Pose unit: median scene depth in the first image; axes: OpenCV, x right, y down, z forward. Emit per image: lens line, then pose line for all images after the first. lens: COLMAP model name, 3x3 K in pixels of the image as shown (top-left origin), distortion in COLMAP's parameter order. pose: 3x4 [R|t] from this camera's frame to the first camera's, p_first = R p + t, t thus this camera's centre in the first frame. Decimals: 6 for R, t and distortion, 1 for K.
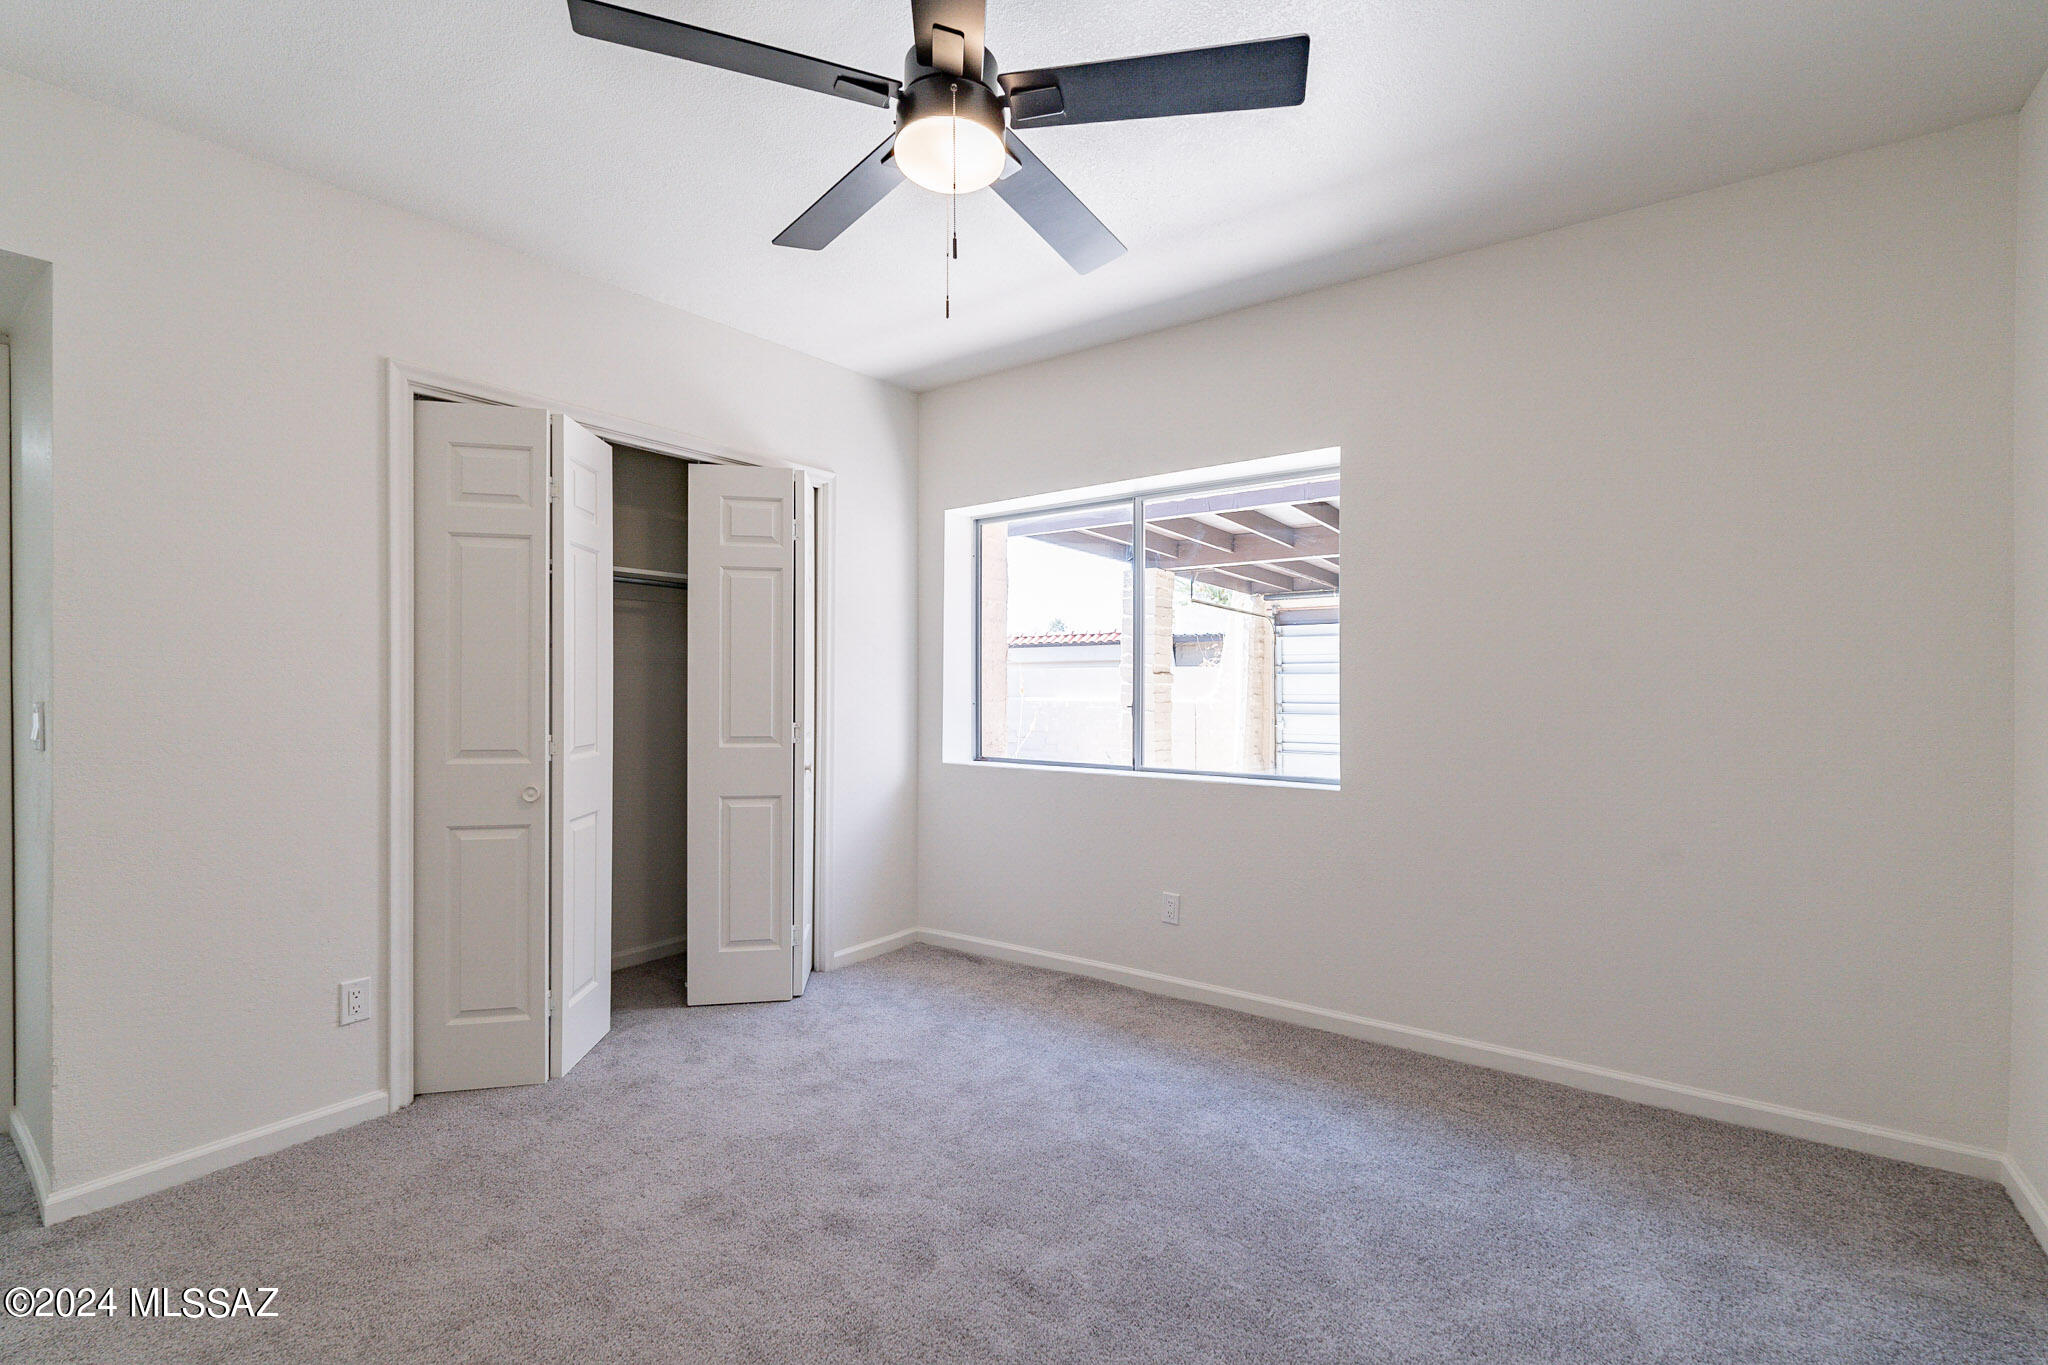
lens RADIAL K [[897.1, 0, 1034.9], [0, 897.1, 689.2], [0, 0, 1]] dist [-0.003904, 0.001358]
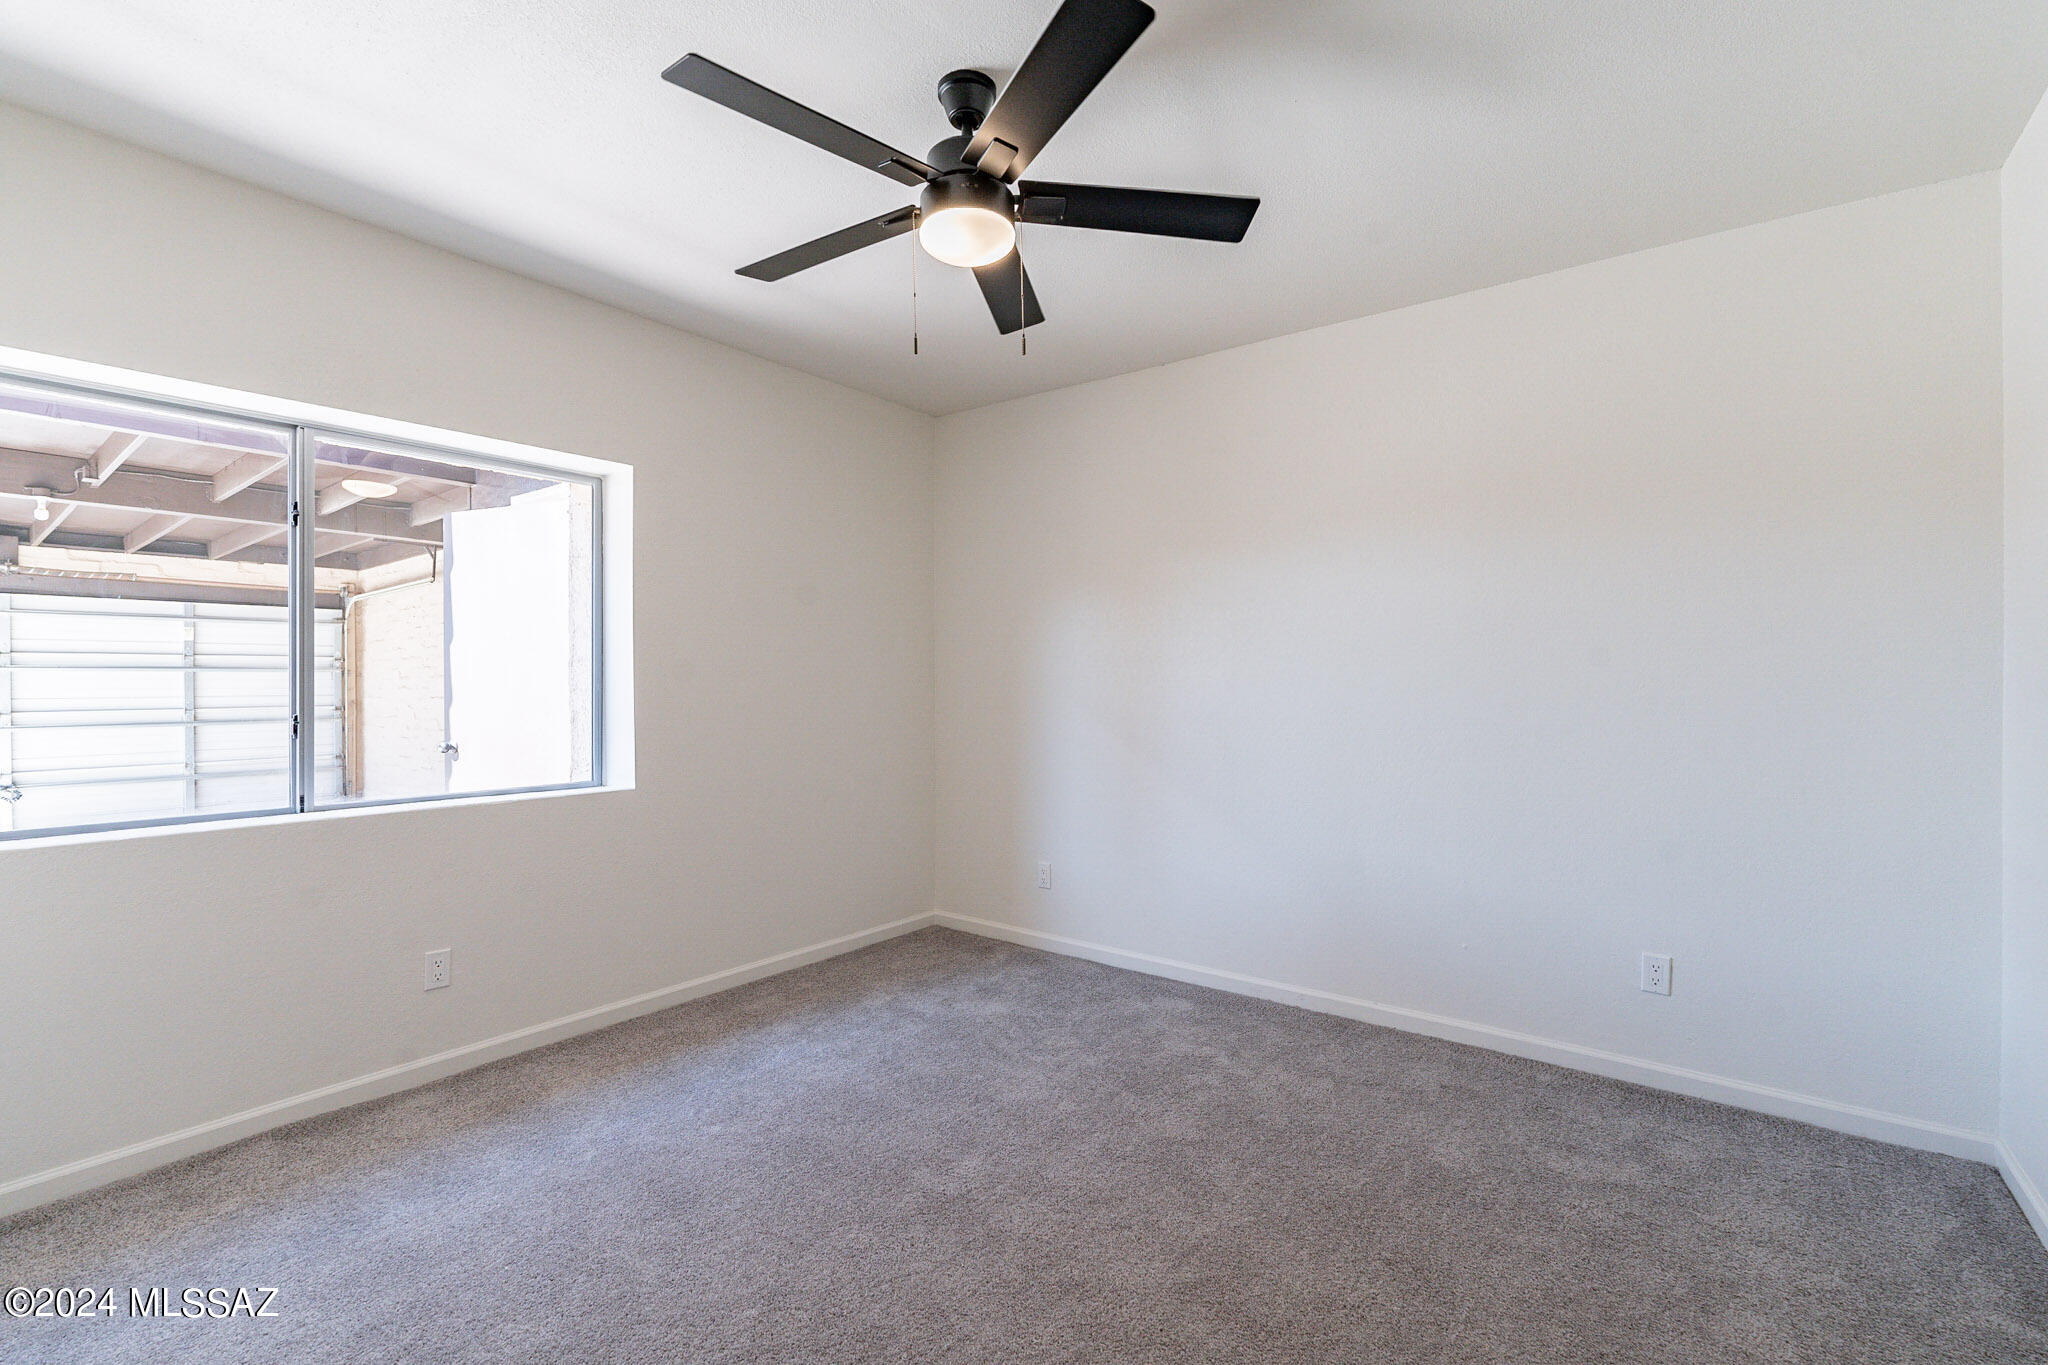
lens RADIAL K [[897.1, 0, 1023.4], [0, 897.1, 684.7], [0, 0, 1]] dist [-0.003904, 0.001358]
pose [[0.038016, -0.002039, 0.999275, -0.700003], [0.008987, 0.999958, 0.001698, -0.007641], [-0.999237, 0.008916, 0.038032, 0.493540]]
